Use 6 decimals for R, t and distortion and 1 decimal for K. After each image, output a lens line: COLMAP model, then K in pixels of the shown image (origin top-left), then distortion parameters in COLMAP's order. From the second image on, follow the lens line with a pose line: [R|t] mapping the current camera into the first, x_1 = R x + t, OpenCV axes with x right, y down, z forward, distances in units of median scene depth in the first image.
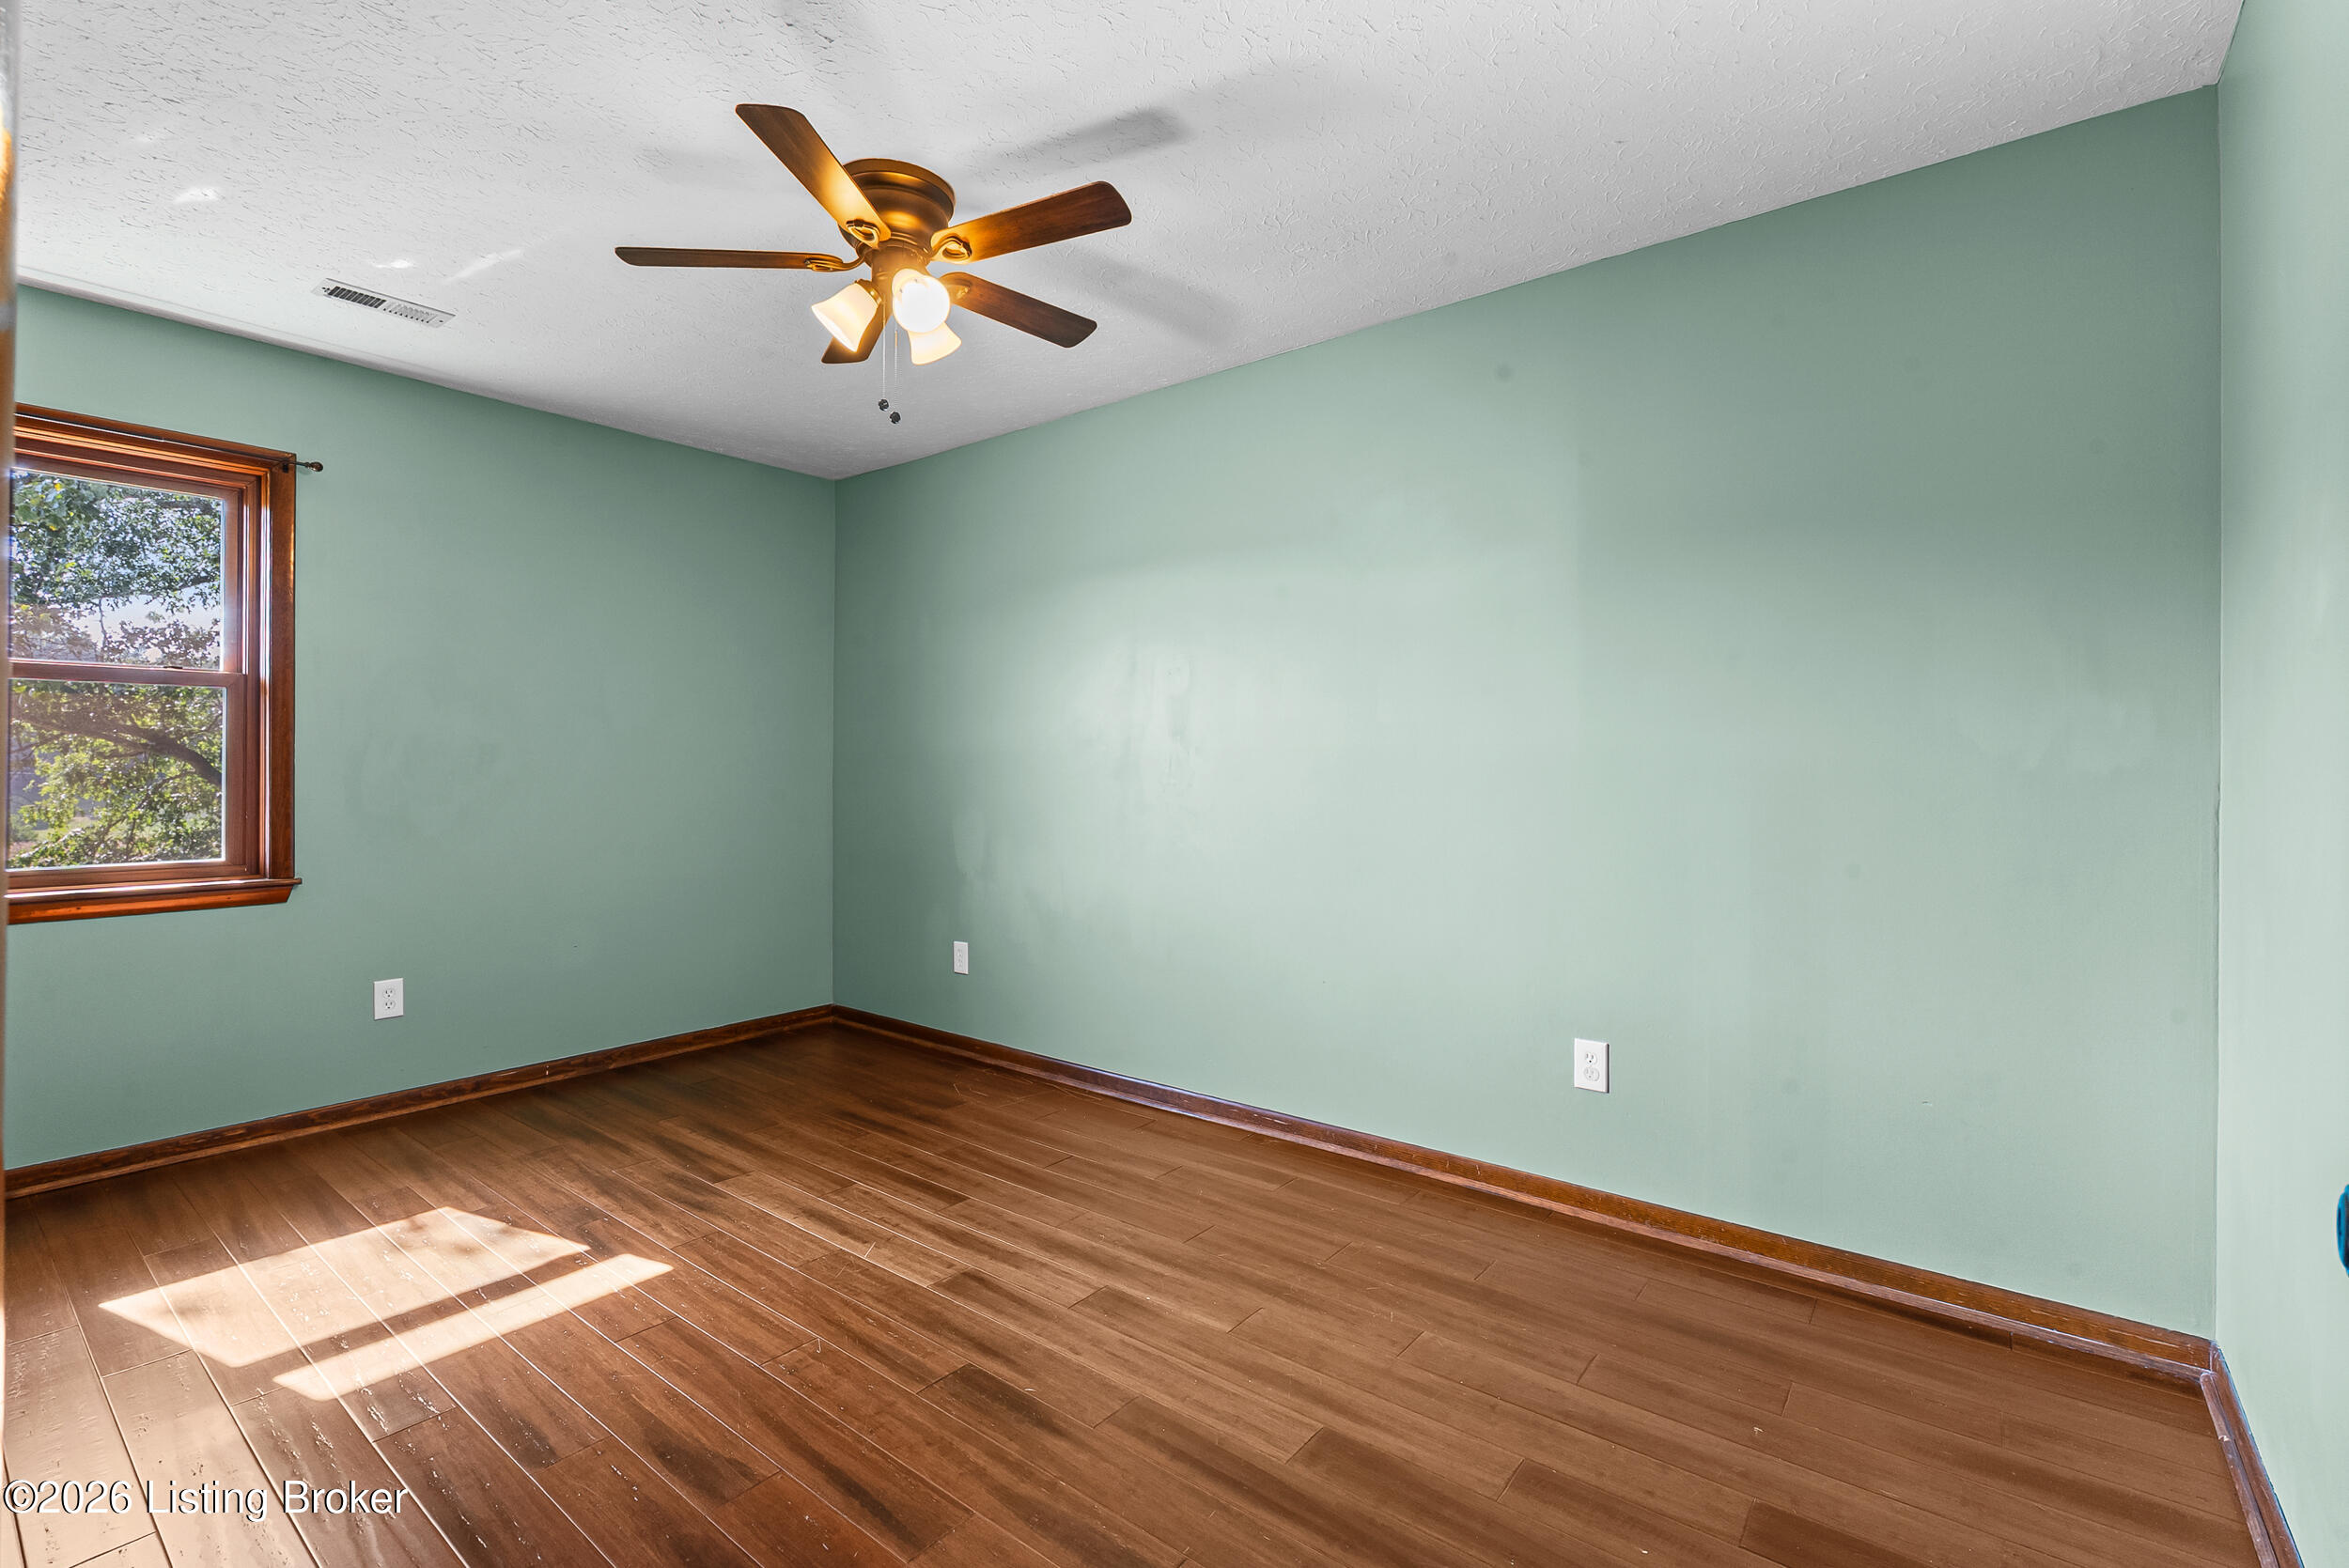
lens RADIAL K [[1032.0, 0, 1174.1], [0, 1032.0, 765.8], [0, 0, 1]] dist [-0.002305, -0.000498]
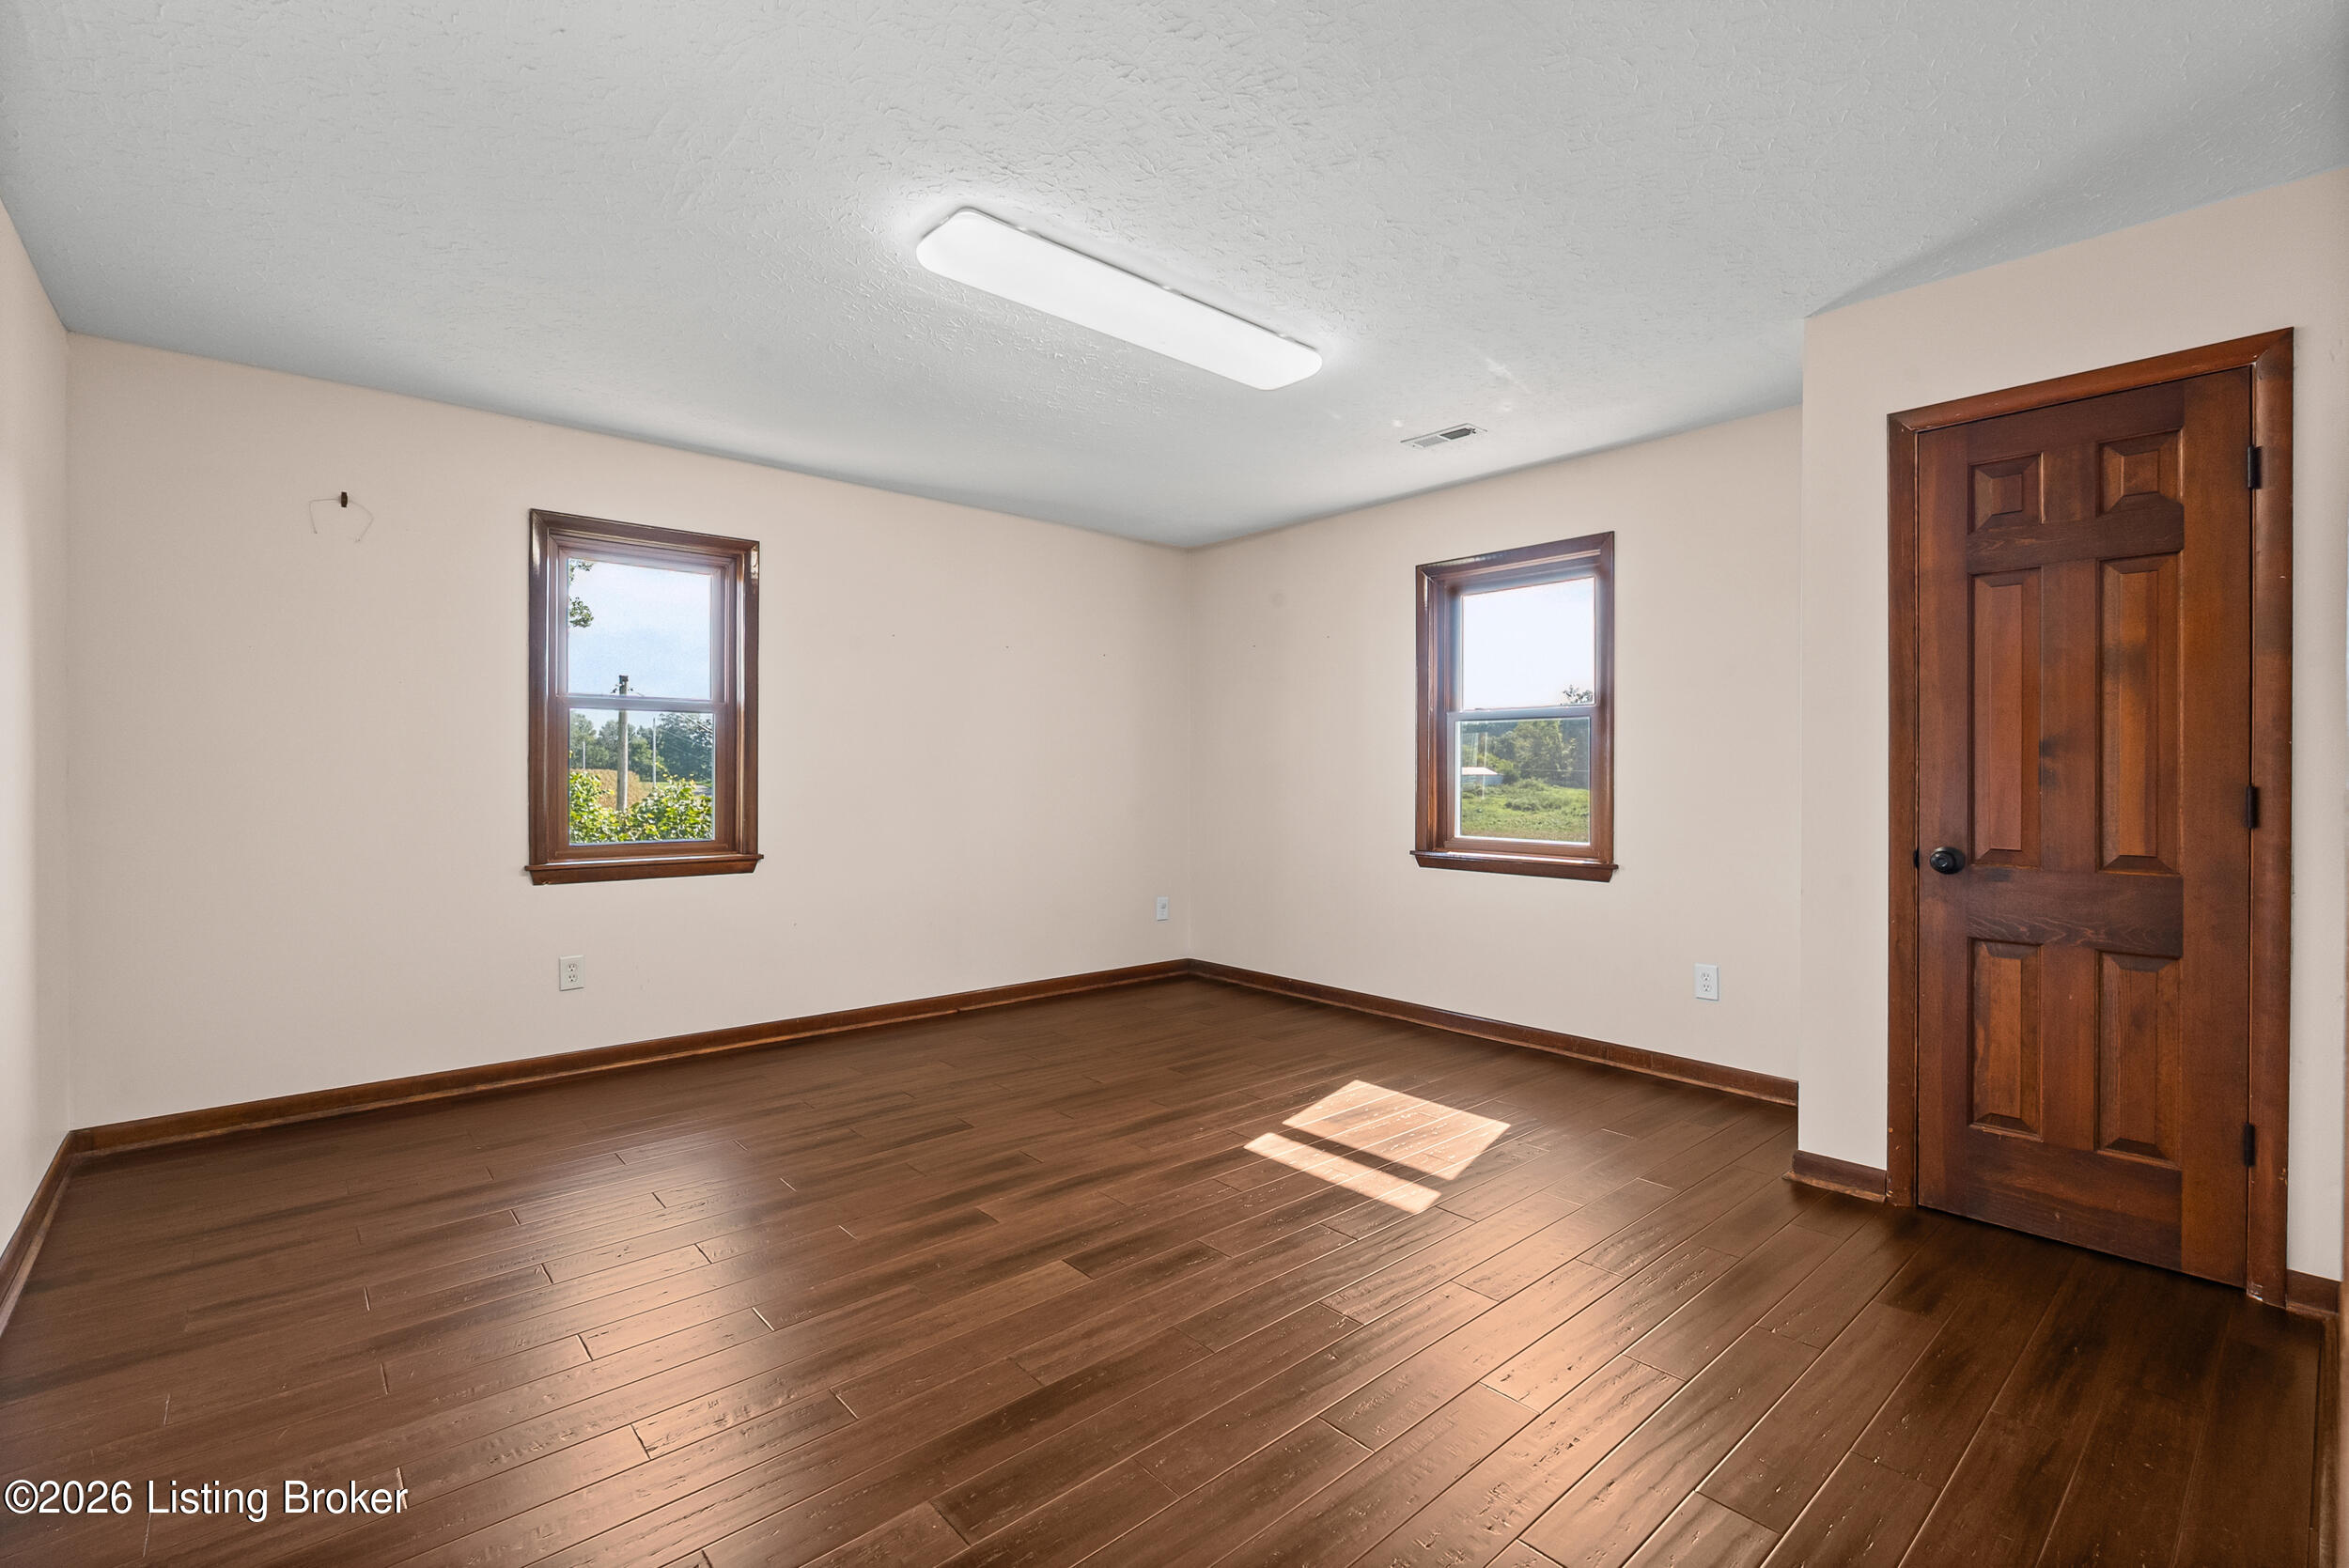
lens RADIAL K [[1036.7, 0, 1163.4], [0, 1036.7, 792.8], [0, 0, 1]] dist [-0.001585, 0.000281]
pose [[-0.192840, 0.014141, -0.981128, 0.527301], [0.001064, 0.999899, 0.014203, 0.002774], [0.981230, 0.001695, -0.192835, 0.720769]]
